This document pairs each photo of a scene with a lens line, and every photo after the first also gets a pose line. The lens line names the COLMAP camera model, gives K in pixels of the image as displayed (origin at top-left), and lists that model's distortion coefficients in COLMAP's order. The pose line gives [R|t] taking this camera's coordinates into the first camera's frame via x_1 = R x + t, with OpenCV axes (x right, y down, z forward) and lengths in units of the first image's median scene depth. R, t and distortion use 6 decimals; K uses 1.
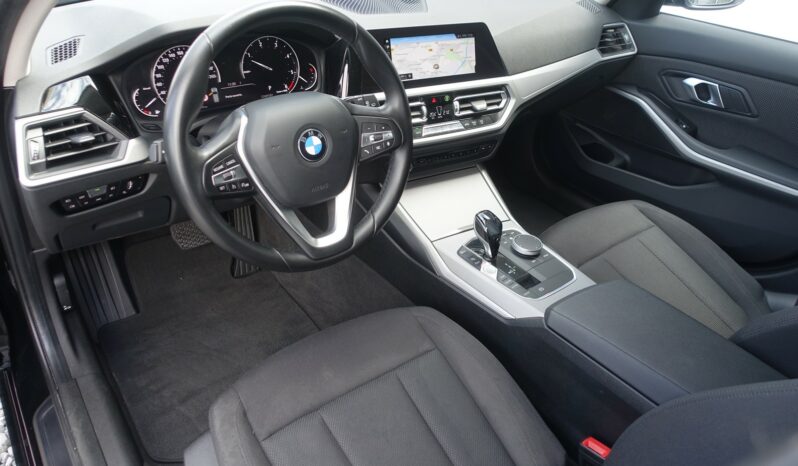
lens RADIAL K [[542.5, 0, 398.8], [0, 542.5, 225.8], [0, 0, 1]] dist [-0.000618, -0.005949]
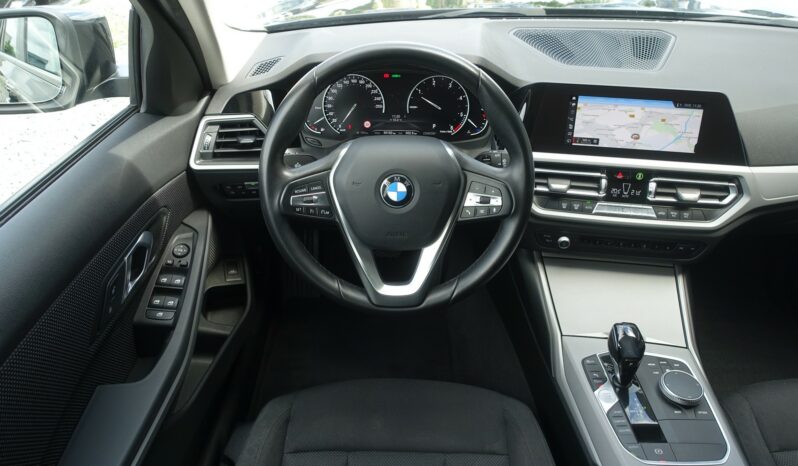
lens RADIAL K [[542.5, 0, 402.7], [0, 542.5, 229.4], [0, 0, 1]] dist [-0.000618, -0.005949]
pose [[0.797874, 0.274706, -0.536595, 0.280641], [-0.299198, 0.953217, 0.043108, -0.093688], [0.523333, 0.126153, 0.842738, 0.147143]]
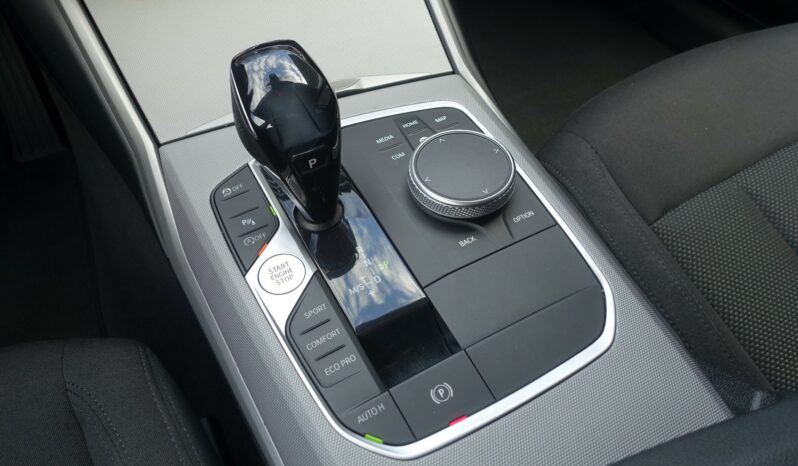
lens RADIAL K [[542.5, 0, 401.5], [0, 542.5, 226.8], [0, 0, 1]] dist [-0.000618, -0.005949]
pose [[0.983136, 0.070053, -0.168928, 0.264723], [-0.014798, 0.951167, 0.308321, -0.025711], [0.182277, -0.300622, 0.936163, 0.748801]]
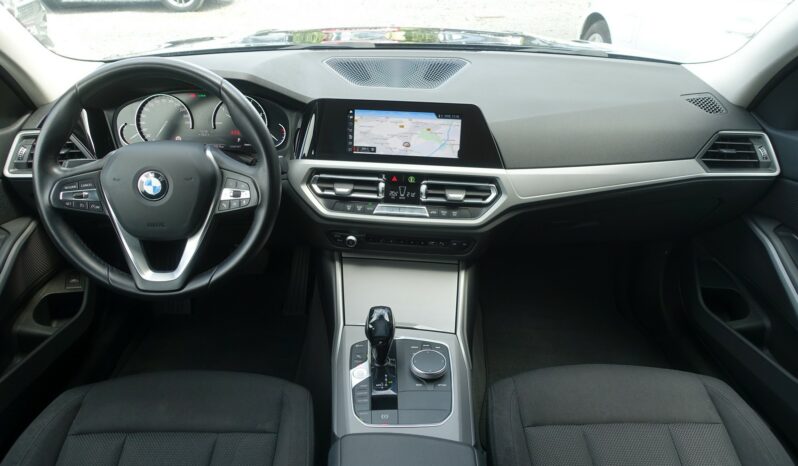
lens RADIAL K [[542.5, 0, 401.7], [0, 542.5, 228.6], [0, 0, 1]] dist [-0.000618, -0.005949]
pose [[0.810663, 0.213419, -0.545232, 0.628322], [-0.286336, 0.956759, -0.051228, -0.111874], [0.510723, 0.197648, 0.836718, 0.261342]]
